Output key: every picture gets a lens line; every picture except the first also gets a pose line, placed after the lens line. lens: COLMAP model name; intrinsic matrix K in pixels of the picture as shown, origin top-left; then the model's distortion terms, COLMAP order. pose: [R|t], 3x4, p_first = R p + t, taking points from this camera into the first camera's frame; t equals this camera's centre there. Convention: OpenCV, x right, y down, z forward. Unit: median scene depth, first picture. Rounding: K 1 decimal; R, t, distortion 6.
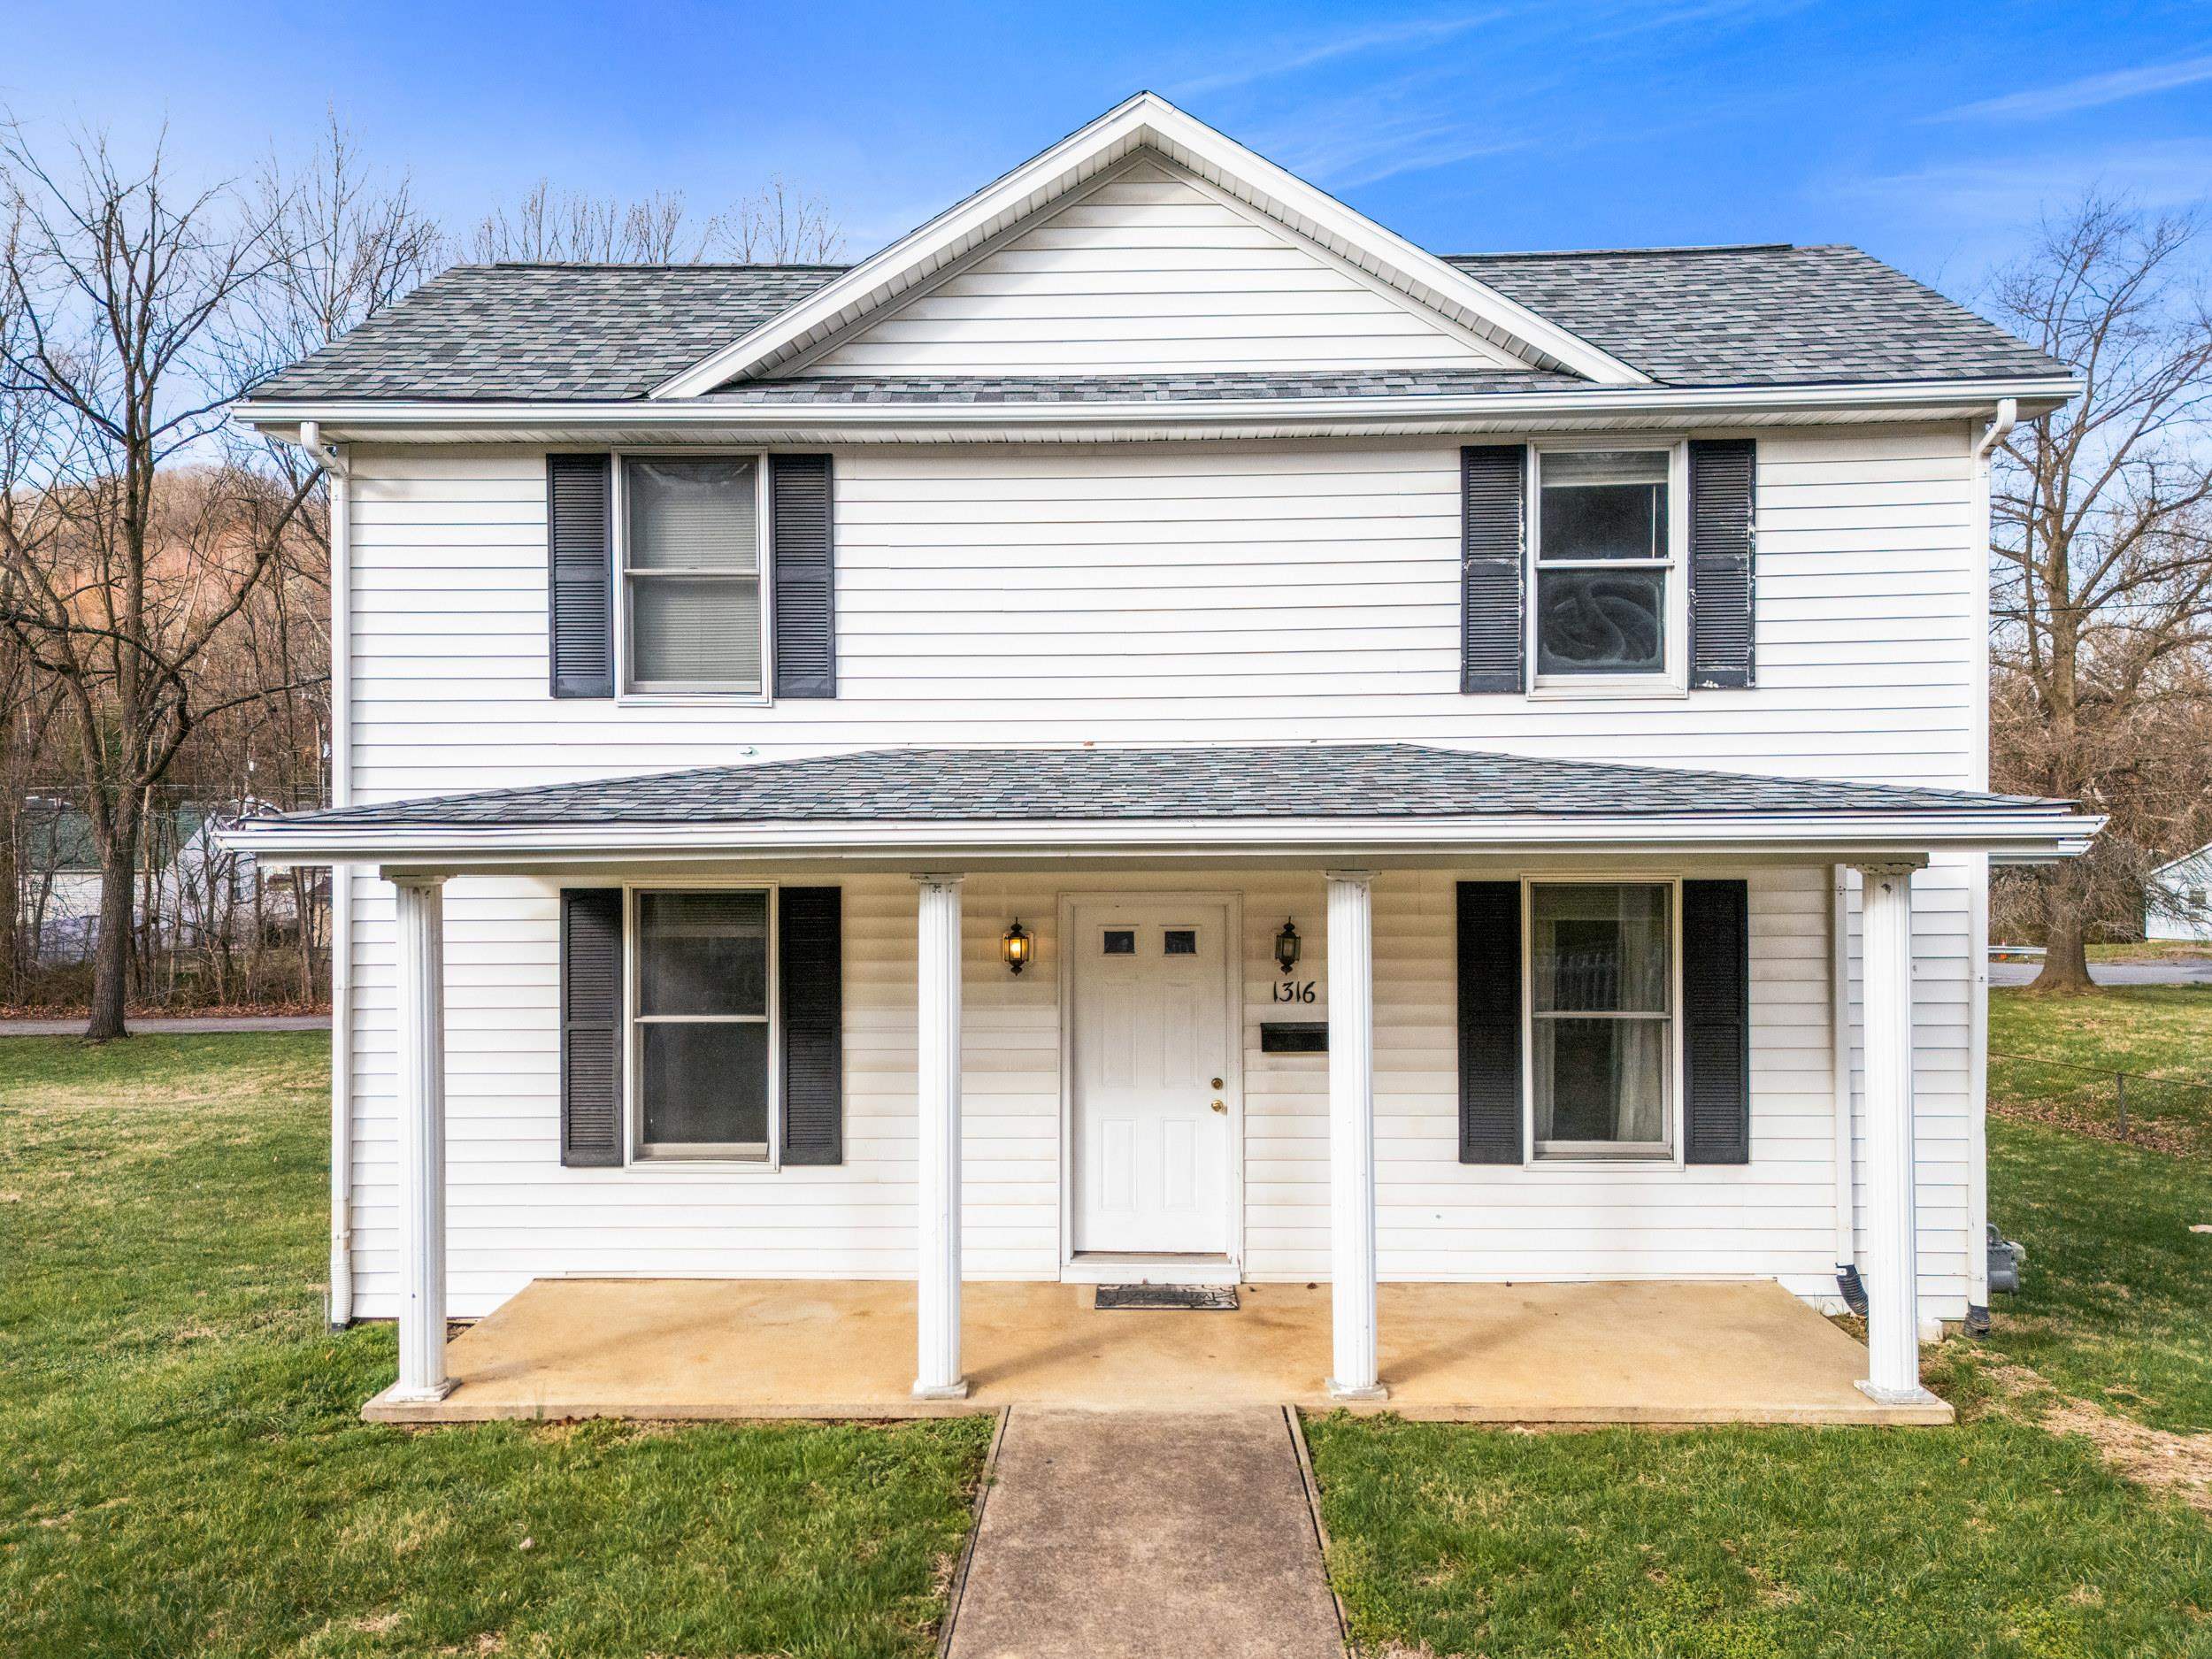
lens RADIAL K [[1610.8, 0, 1113.3], [0, 1610.8, 822.9], [0, 0, 1]] dist [0.109831, -0.106361]
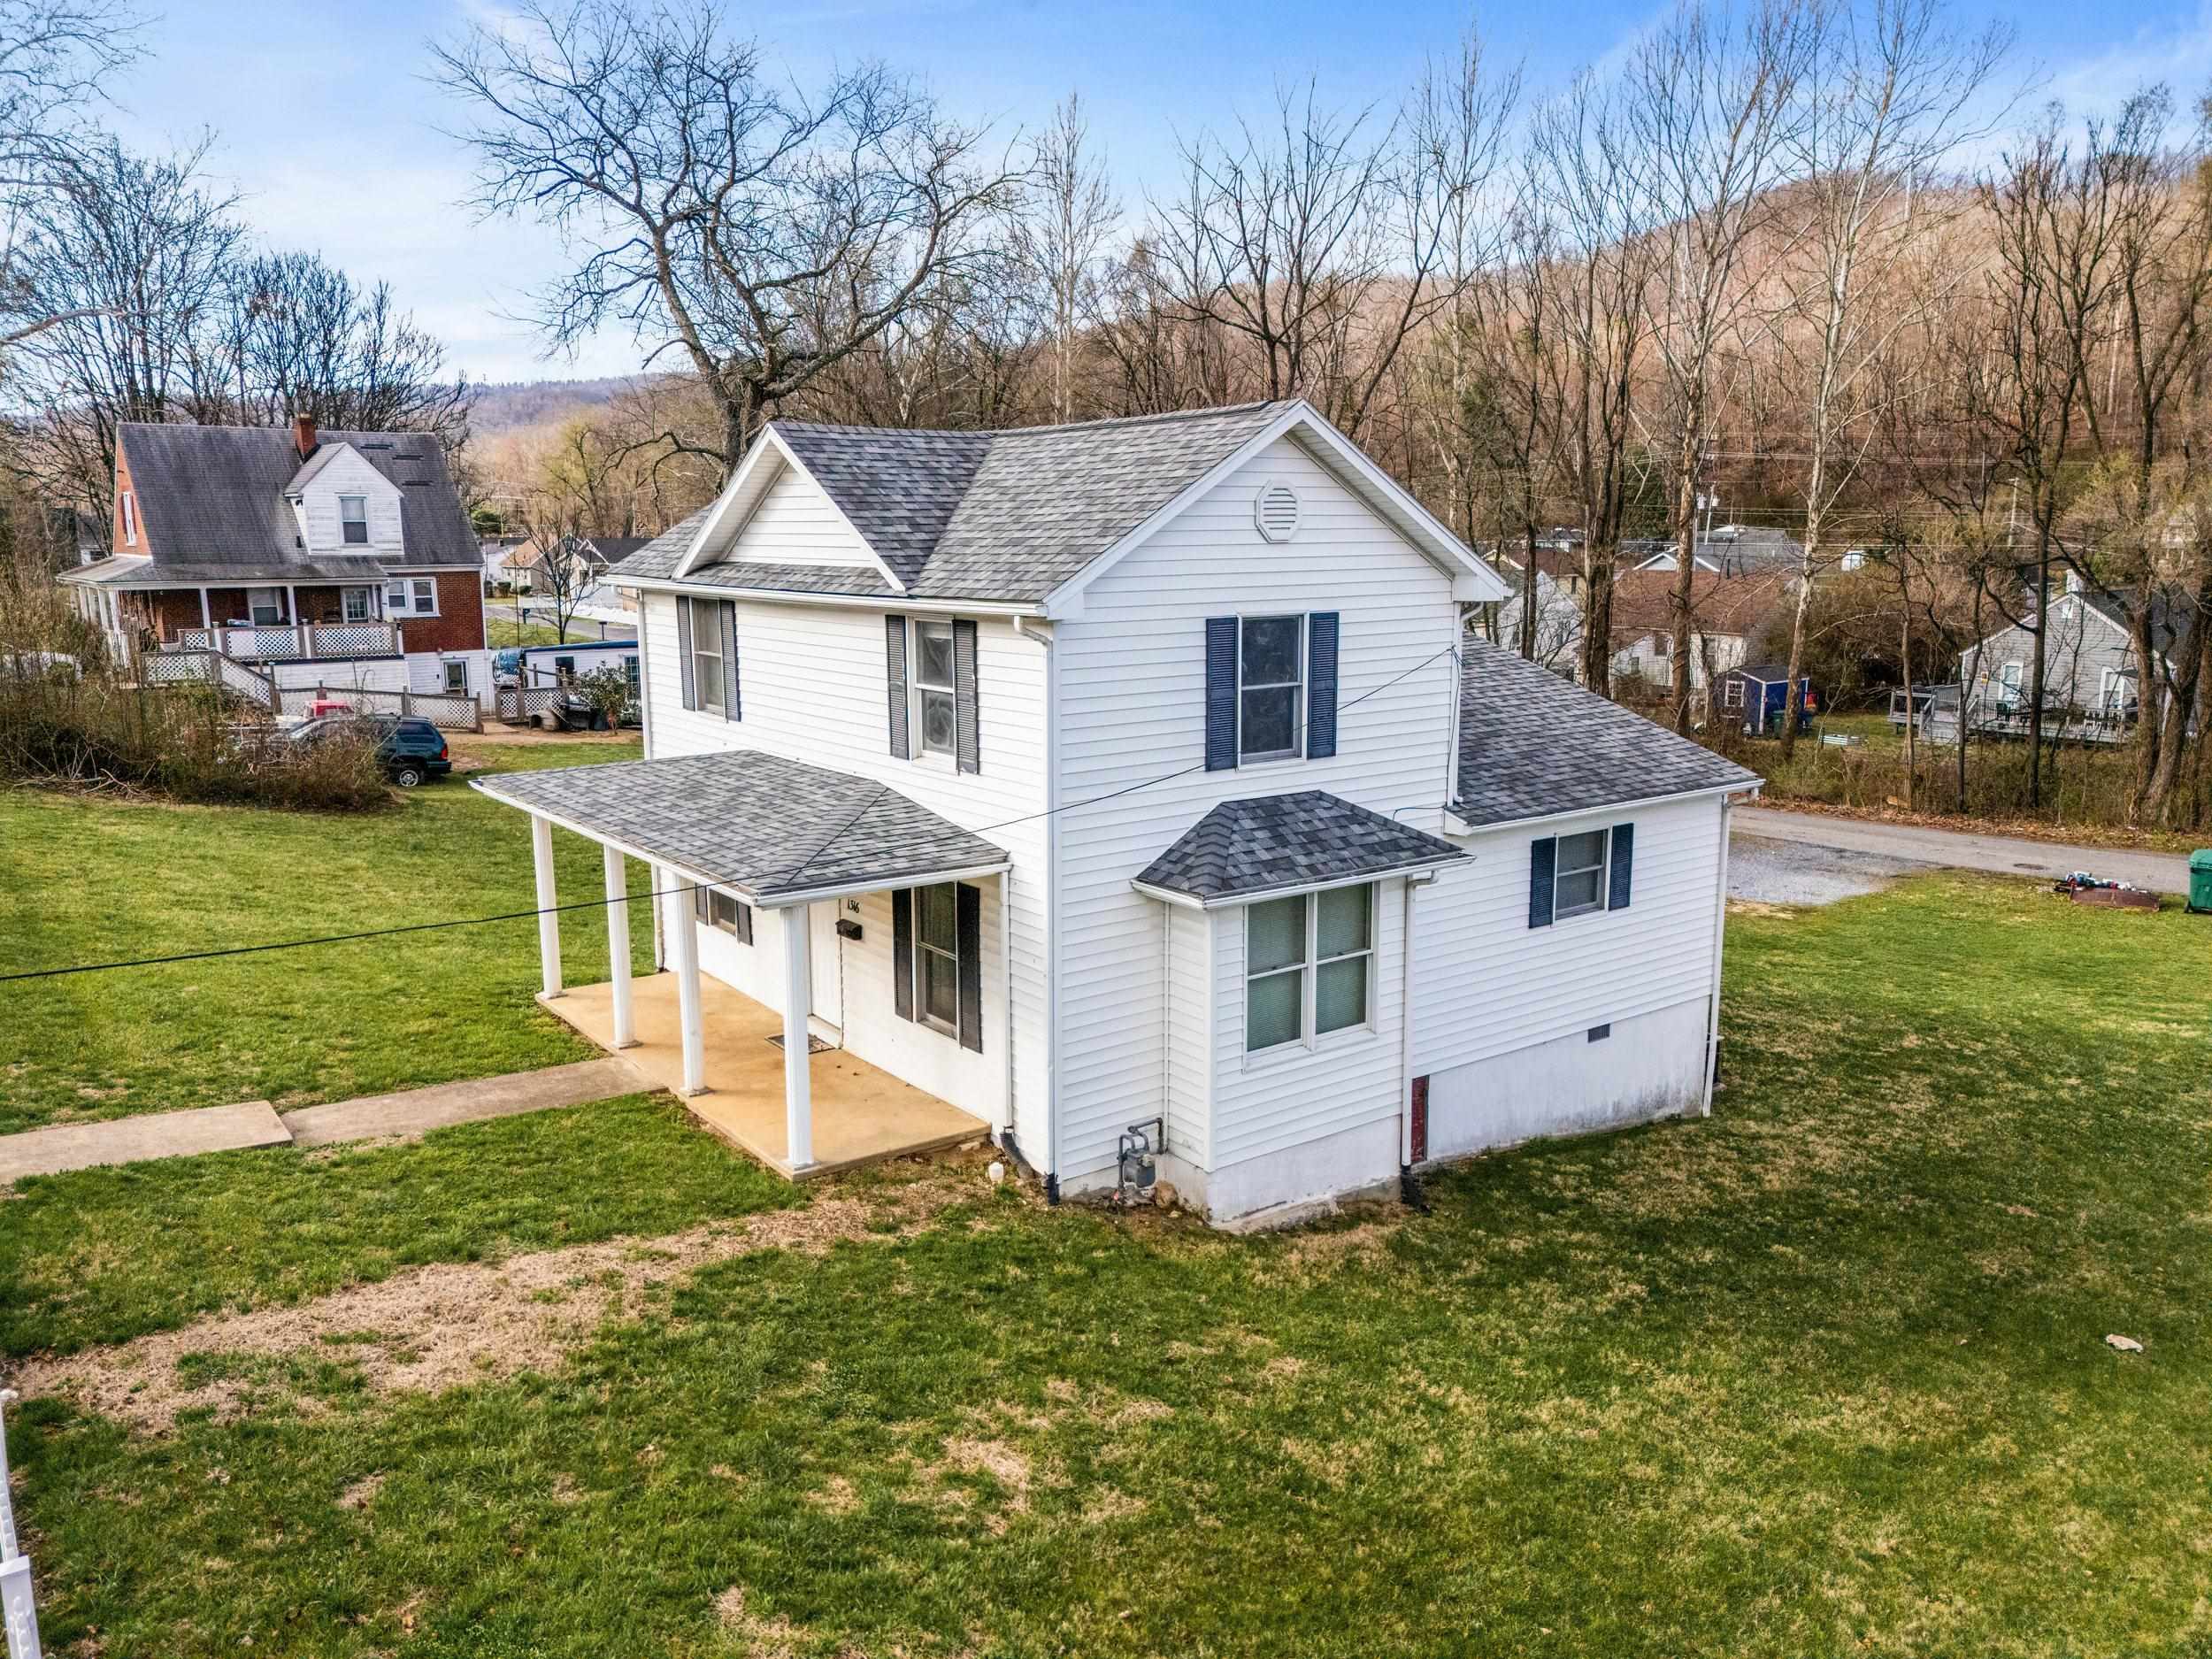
lens RADIAL K [[1610.8, 0, 1113.3], [0, 1610.8, 822.9], [0, 0, 1]] dist [0.109831, -0.106361]
pose [[0.618707, 0.143505, -0.772404, 1.713618], [-0.006713, 0.984105, 0.177459, -0.318616], [0.785593, -0.104610, 0.609836, 0.121948]]
